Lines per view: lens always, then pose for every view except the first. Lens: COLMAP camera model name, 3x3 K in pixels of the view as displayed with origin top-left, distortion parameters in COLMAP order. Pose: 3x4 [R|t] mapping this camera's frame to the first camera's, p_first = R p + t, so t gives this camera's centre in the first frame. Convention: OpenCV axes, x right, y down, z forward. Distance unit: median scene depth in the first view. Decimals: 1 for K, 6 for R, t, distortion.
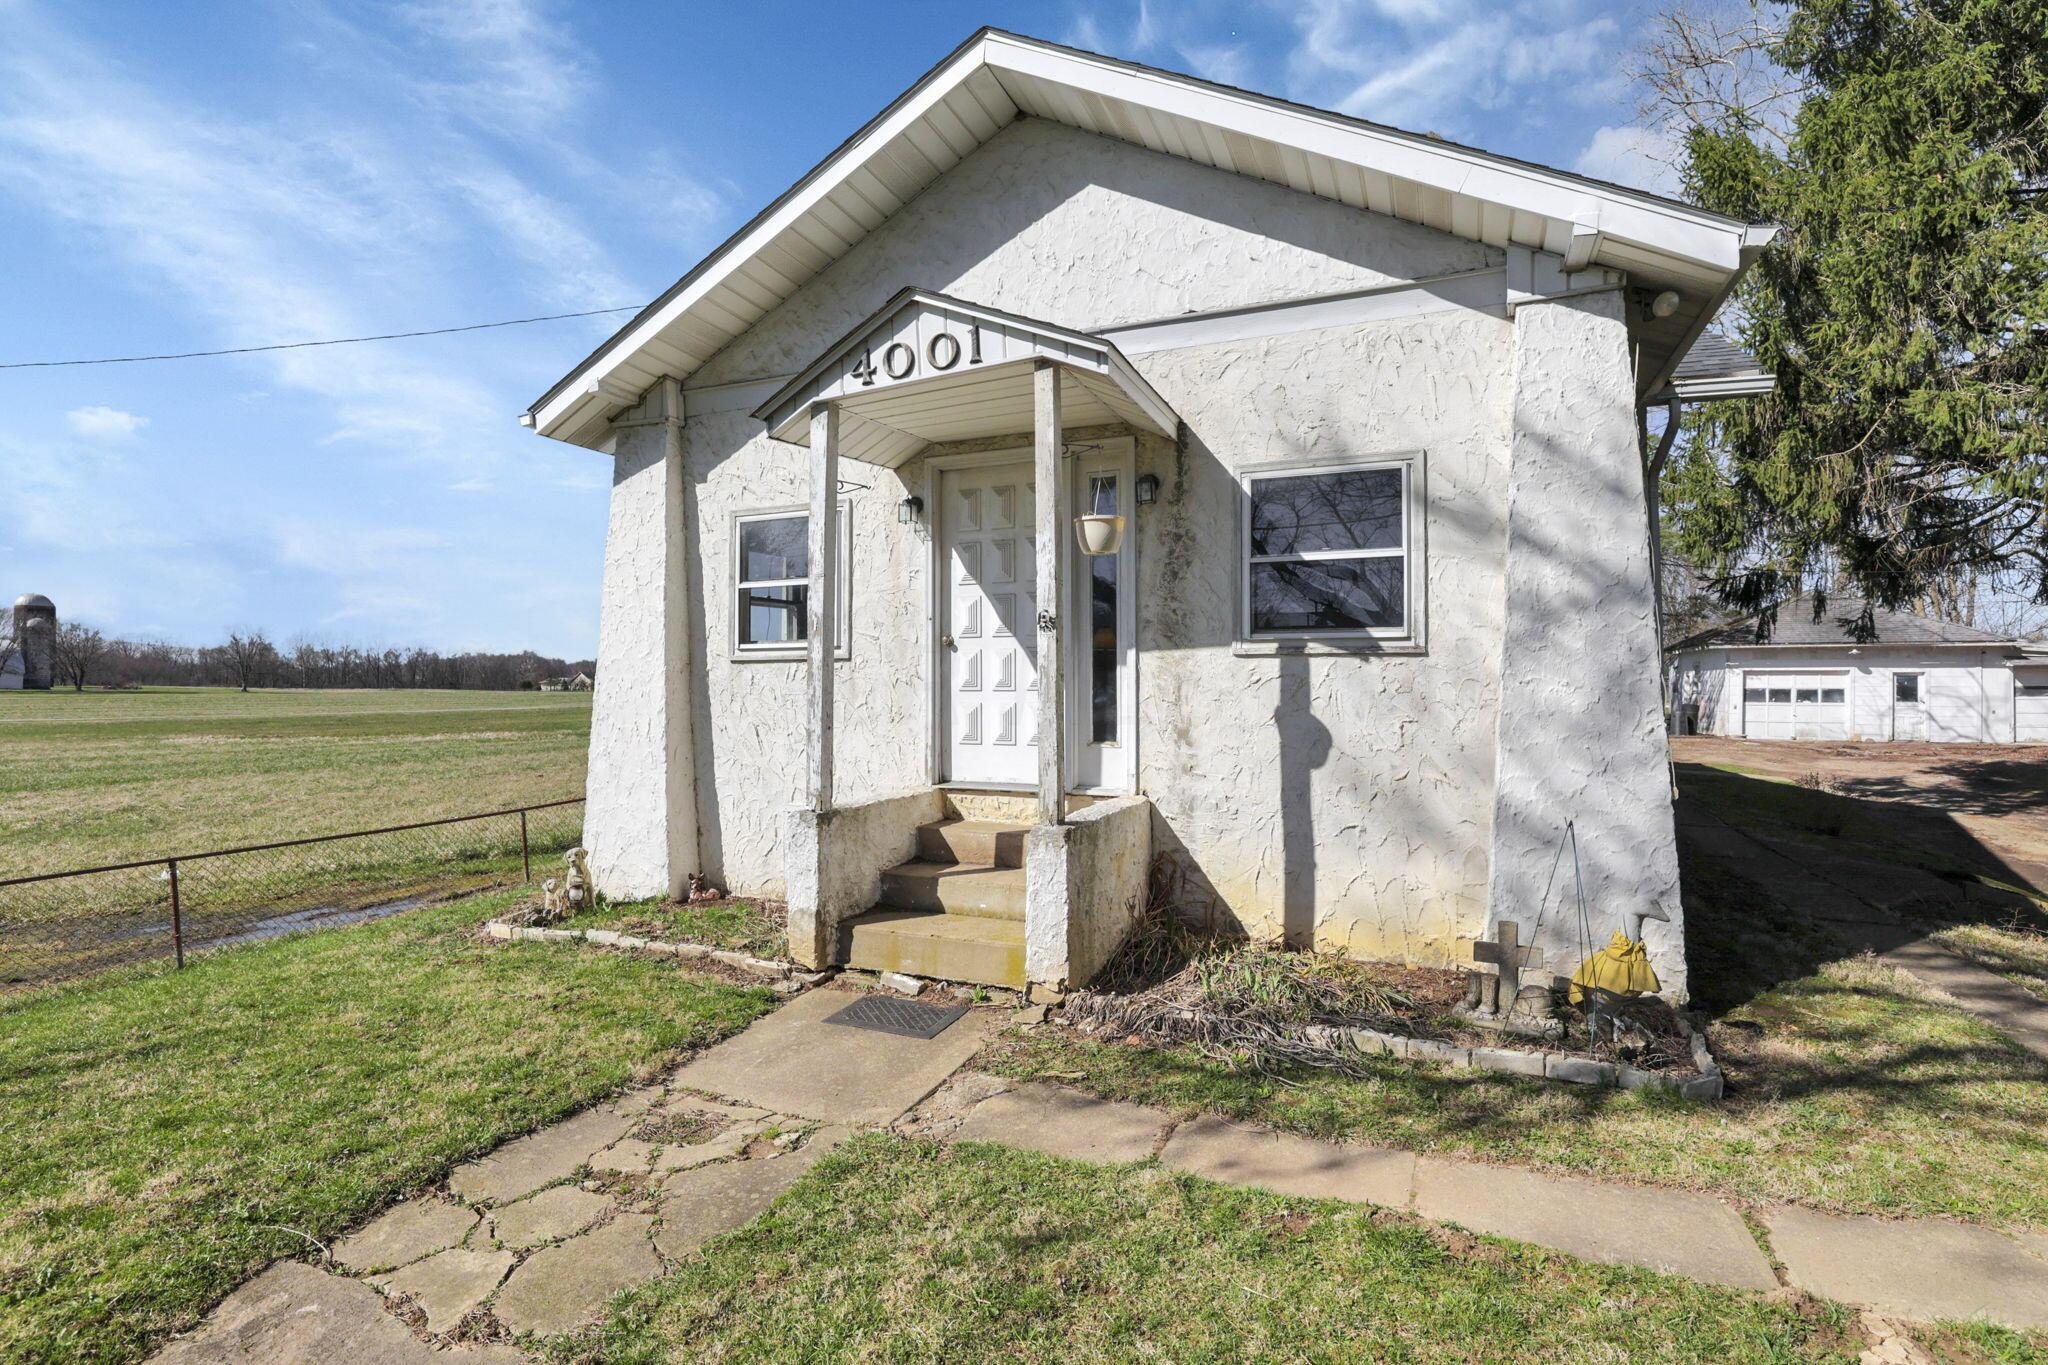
lens RADIAL K [[982.1, 0, 1024.0], [0, 982.1, 682.5], [0, 0, 1]] dist [-0.044936, 0.020478]
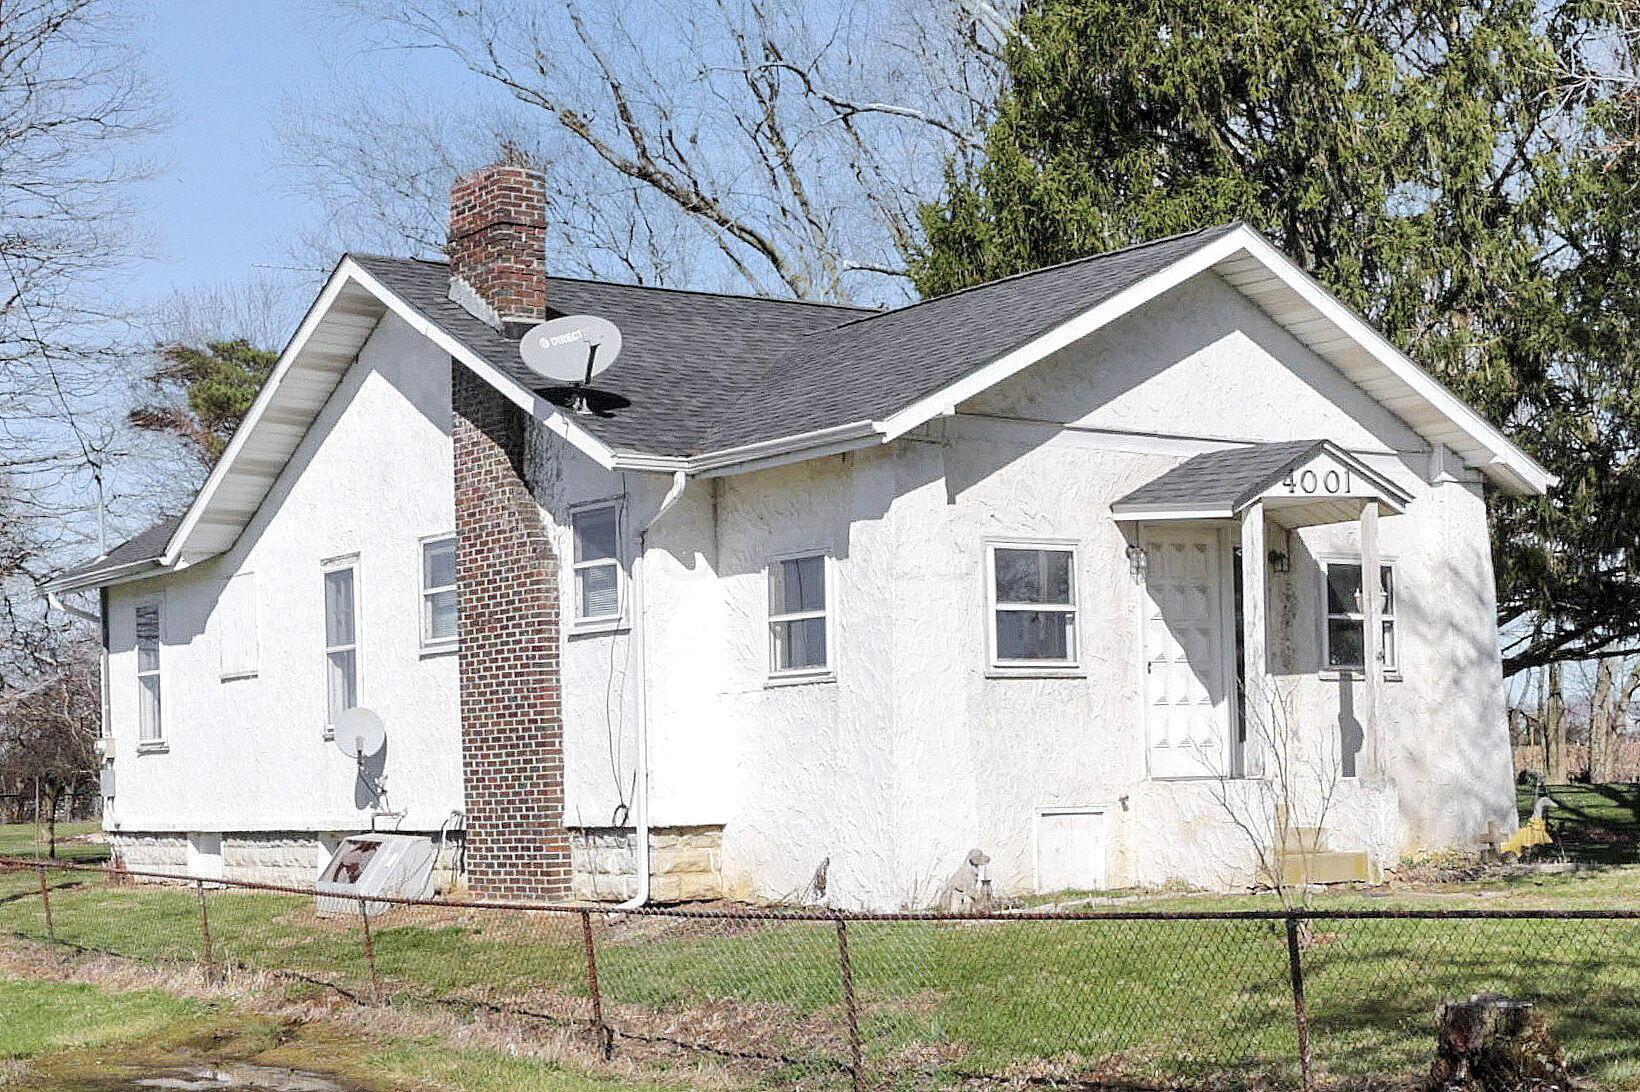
lens RADIAL K [[2625.3, 0, 965.6], [0, 2625.3, 821.9], [0, 0, 1]] dist [-0.038541, -0.018795]
pose [[0.478607, -0.024997, 0.877673, -3.342118], [0.024341, 0.999588, 0.015196, 0.108379], [-0.877692, 0.014090, 0.479018, -0.409908]]
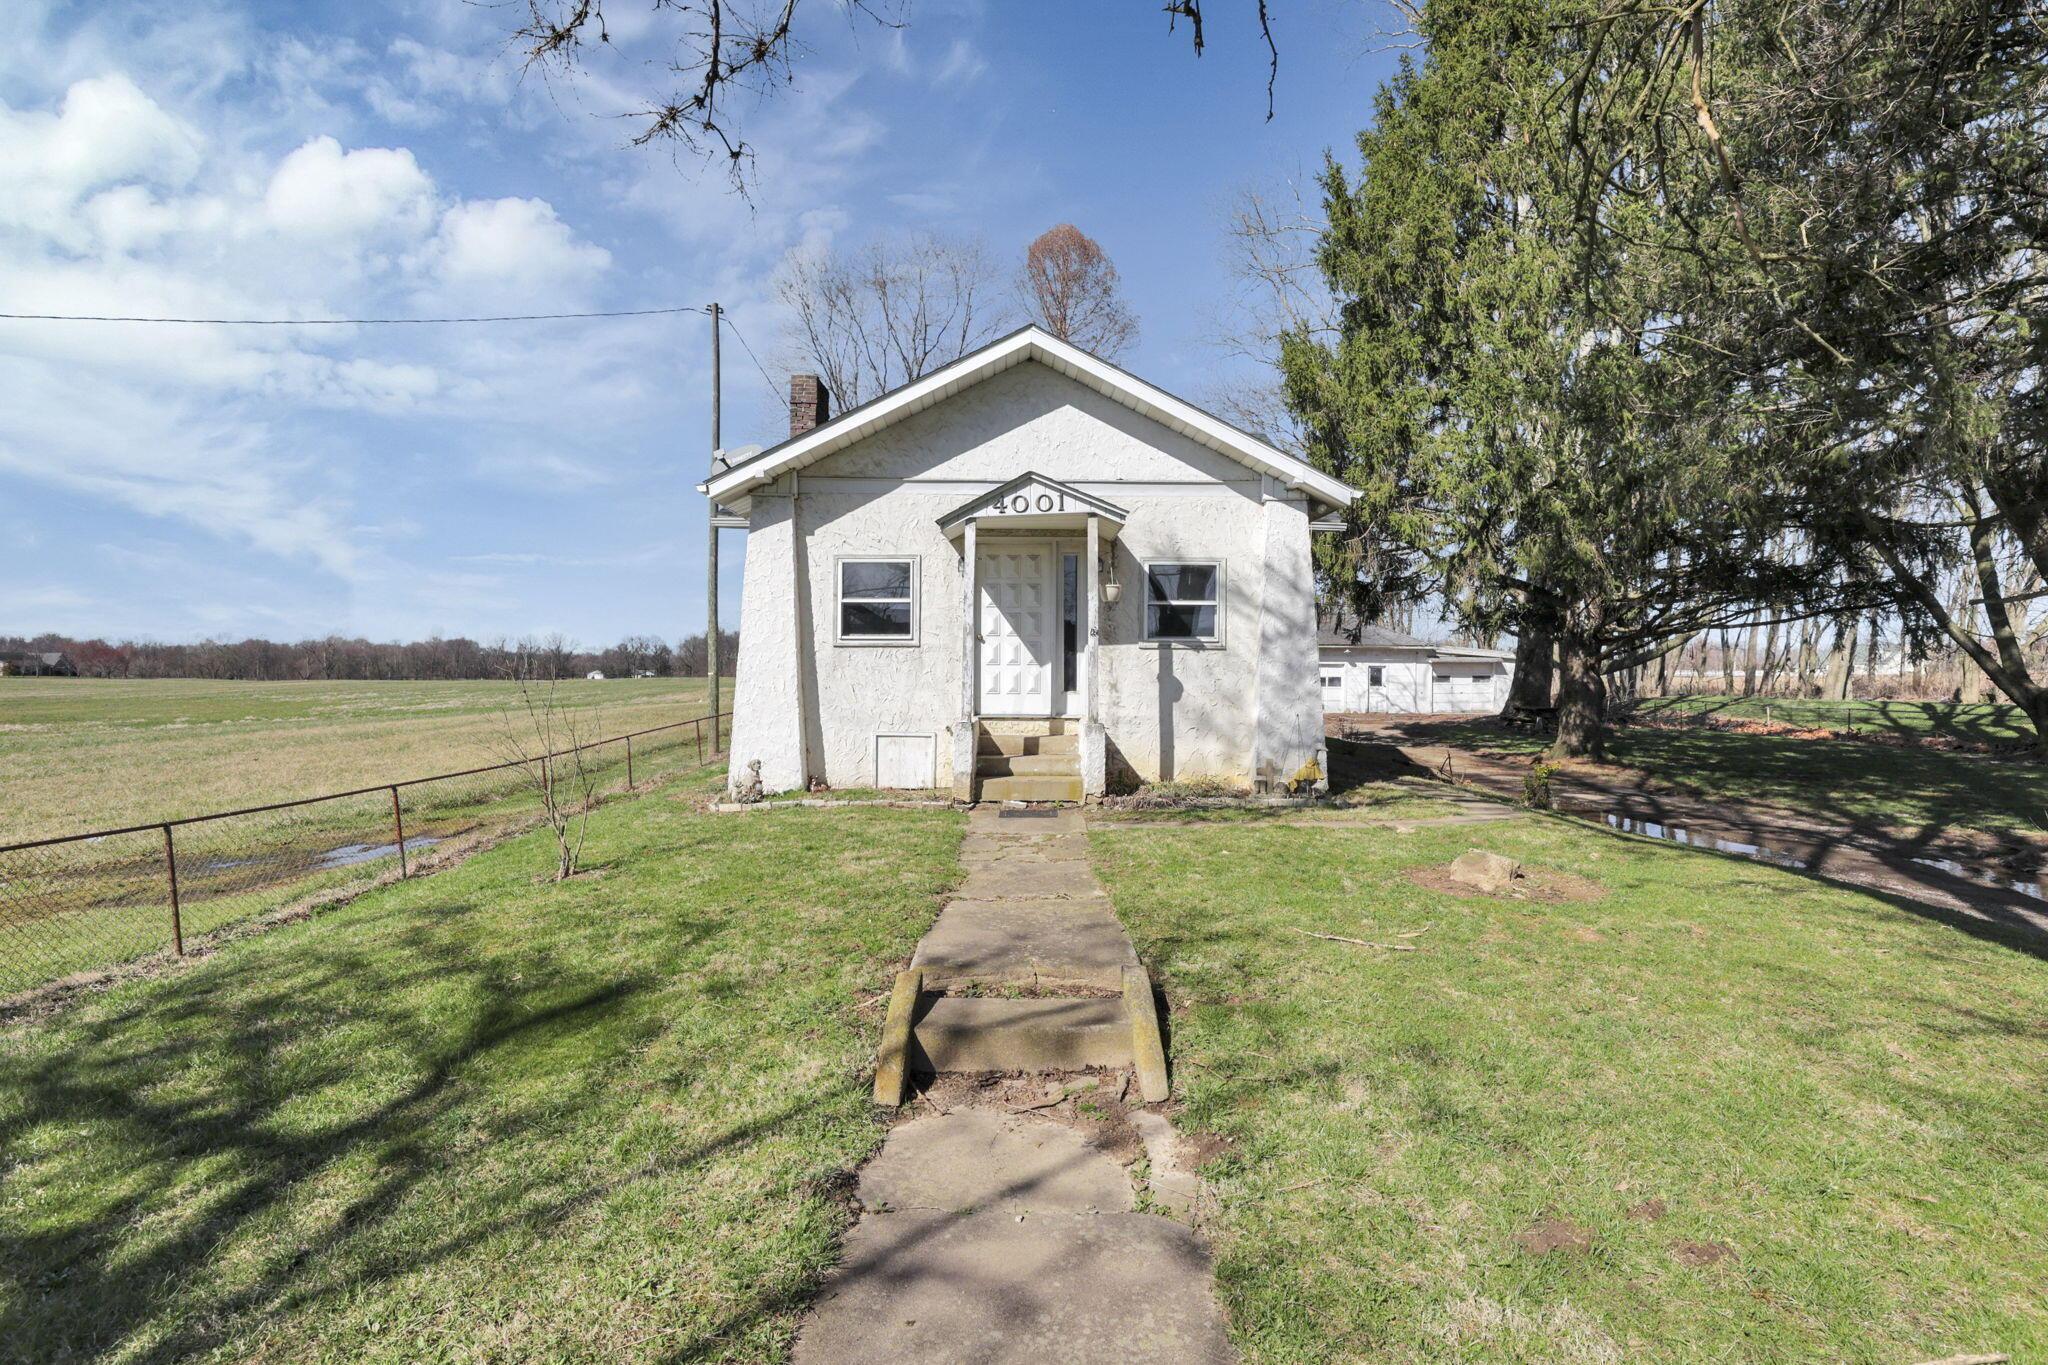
lens RADIAL K [[982.1, 0, 1024.0], [0, 982.1, 682.5], [0, 0, 1]] dist [-0.044936, 0.020478]
pose [[0.918235, 0.003960, 0.396016, -0.786858], [-0.007967, 0.999932, 0.008474, 0.027485], [-0.395956, -0.010936, 0.918205, -0.769514]]
